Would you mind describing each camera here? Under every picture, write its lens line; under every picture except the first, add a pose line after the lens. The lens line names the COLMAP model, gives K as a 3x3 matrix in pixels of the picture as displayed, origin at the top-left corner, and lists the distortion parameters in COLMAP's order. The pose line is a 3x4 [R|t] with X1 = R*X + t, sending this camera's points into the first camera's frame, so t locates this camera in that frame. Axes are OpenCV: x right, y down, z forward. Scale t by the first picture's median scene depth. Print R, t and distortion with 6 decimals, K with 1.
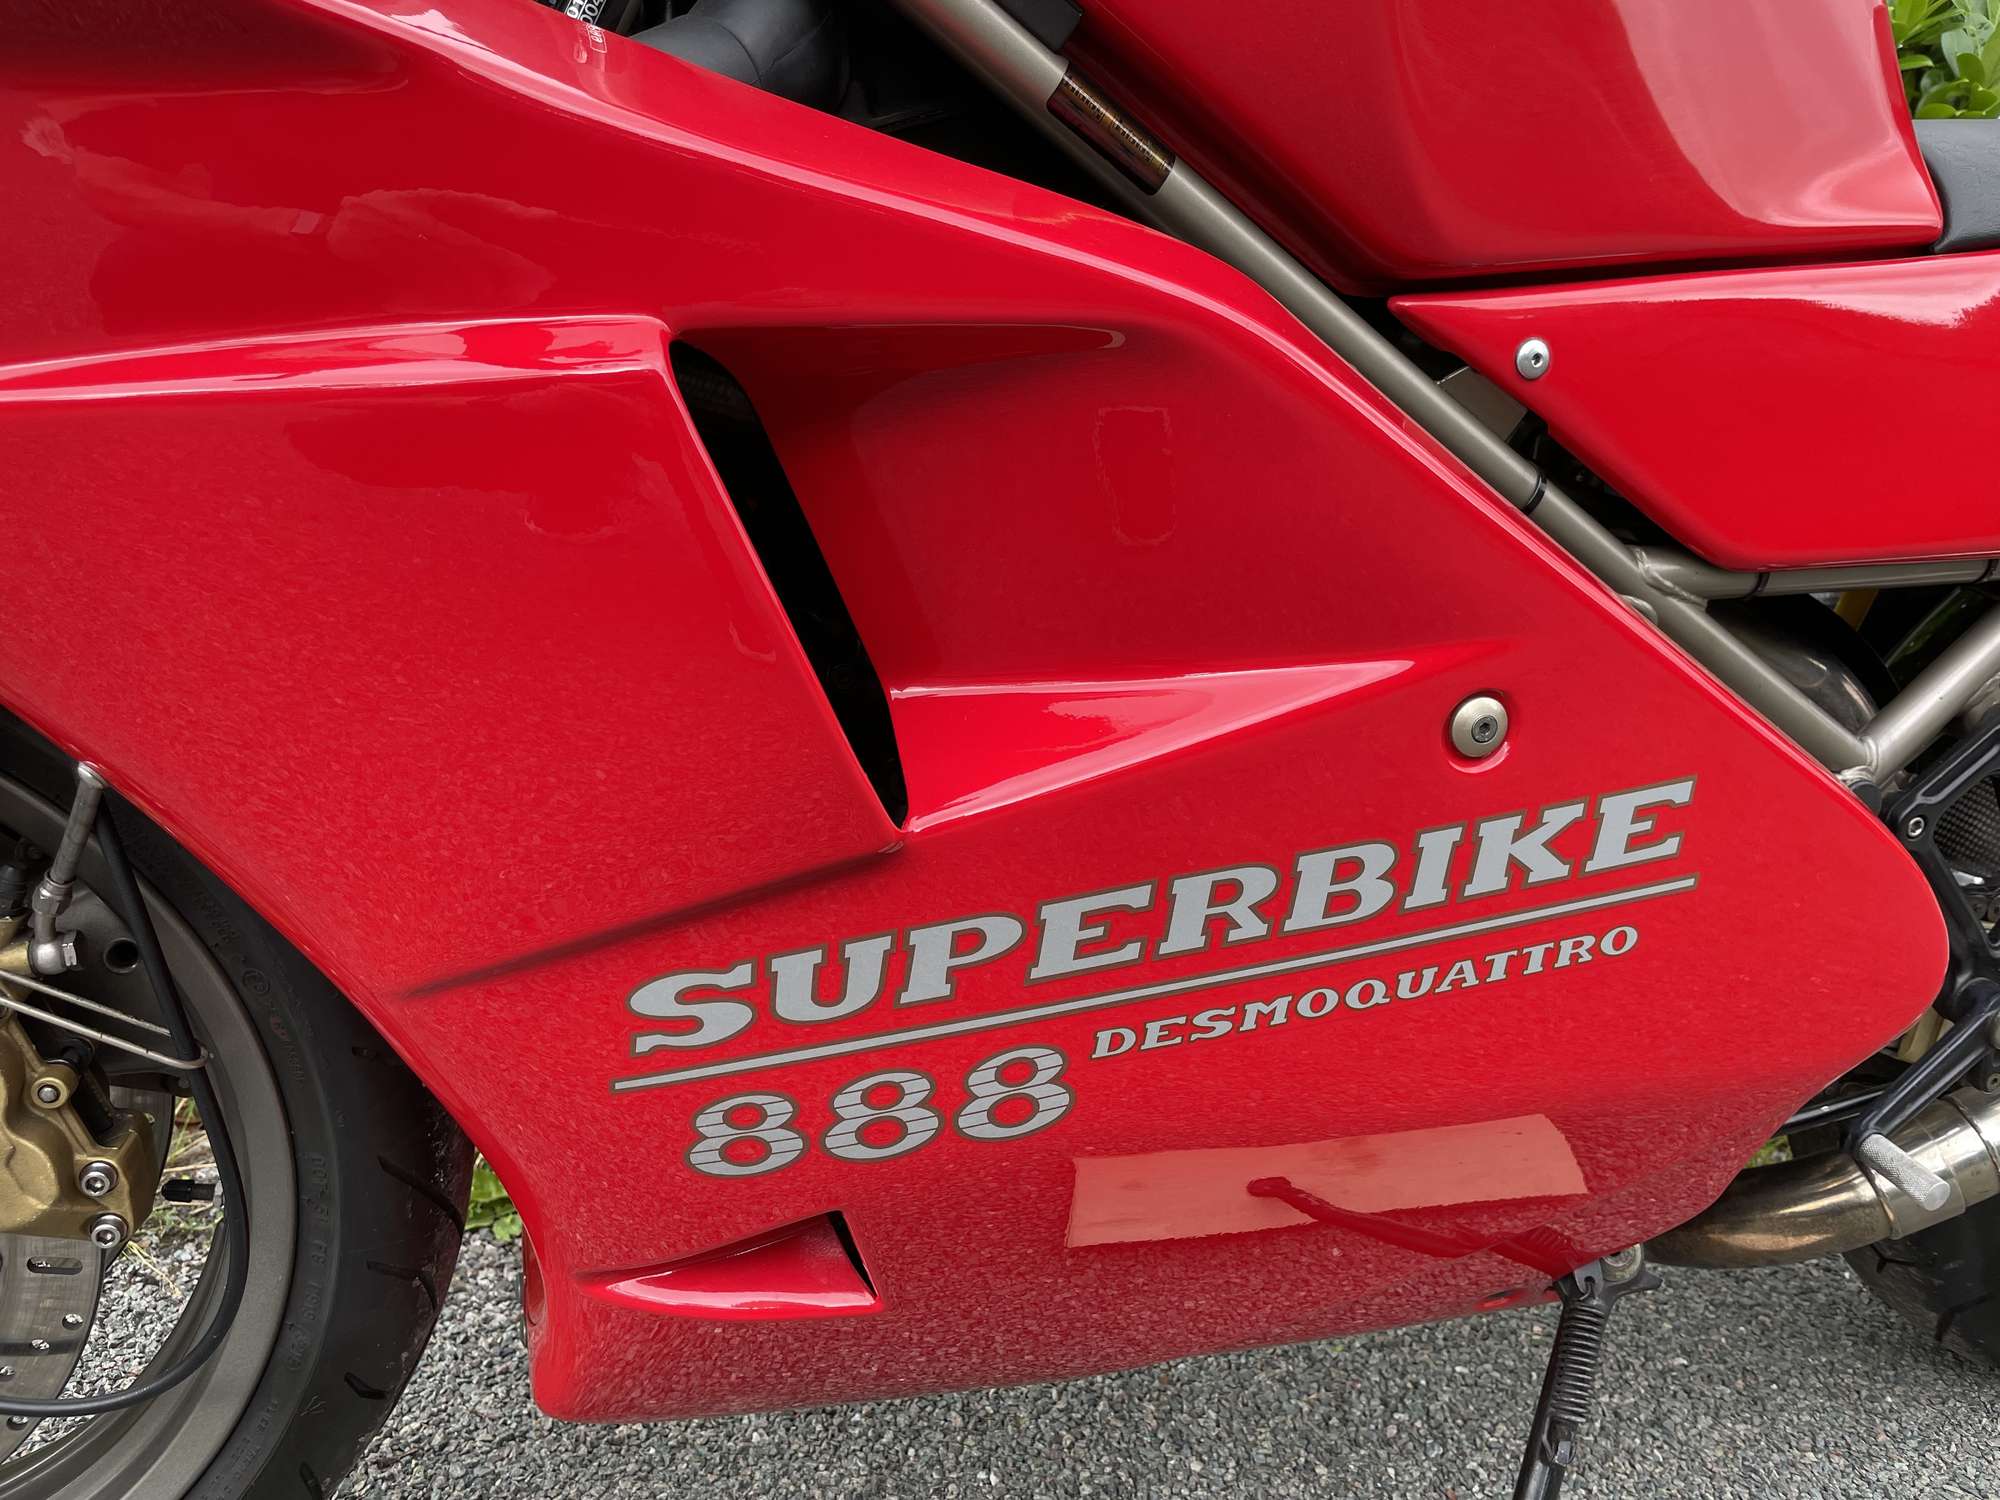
lens RADIAL K [[1550.4, 0, 998.3], [0, 1550.4, 719.8], [0, 0, 1]] dist [0.044720, -0.099078]
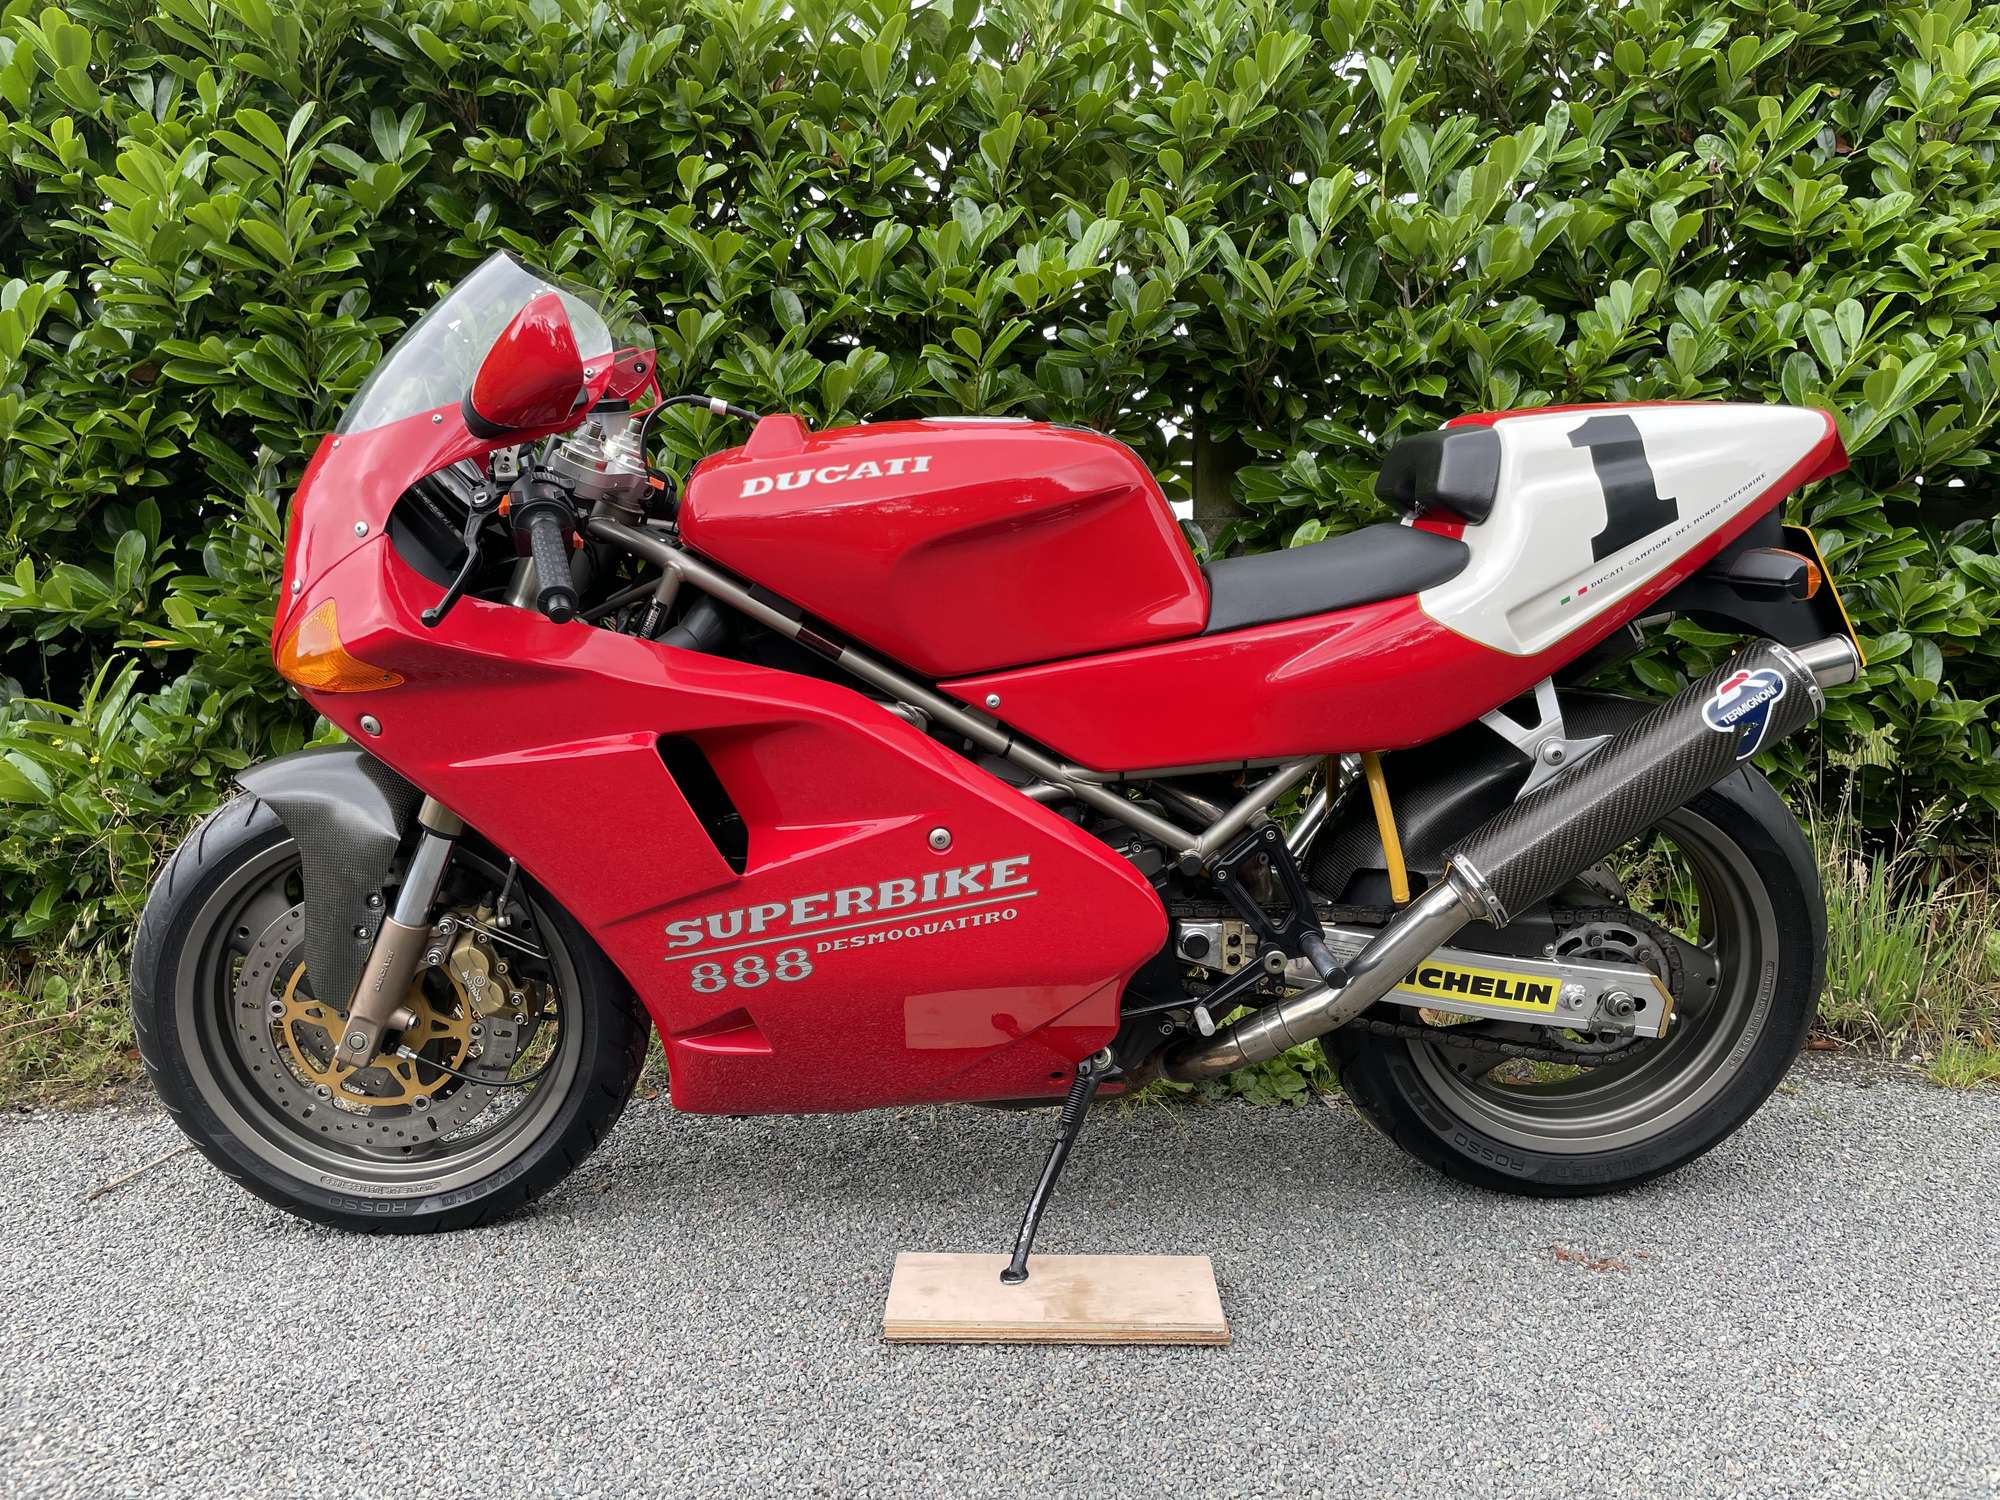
lens RADIAL K [[1503.7, 0, 1002.4], [0, 1503.7, 693.3], [0, 0, 1]] dist [0.039405, -0.080223]
pose [[0.972833, -0.039105, -0.228182, 1.087558], [0.021946, 0.996769, -0.077260, -0.047471], [0.230466, 0.070153, 0.970548, -1.762381]]
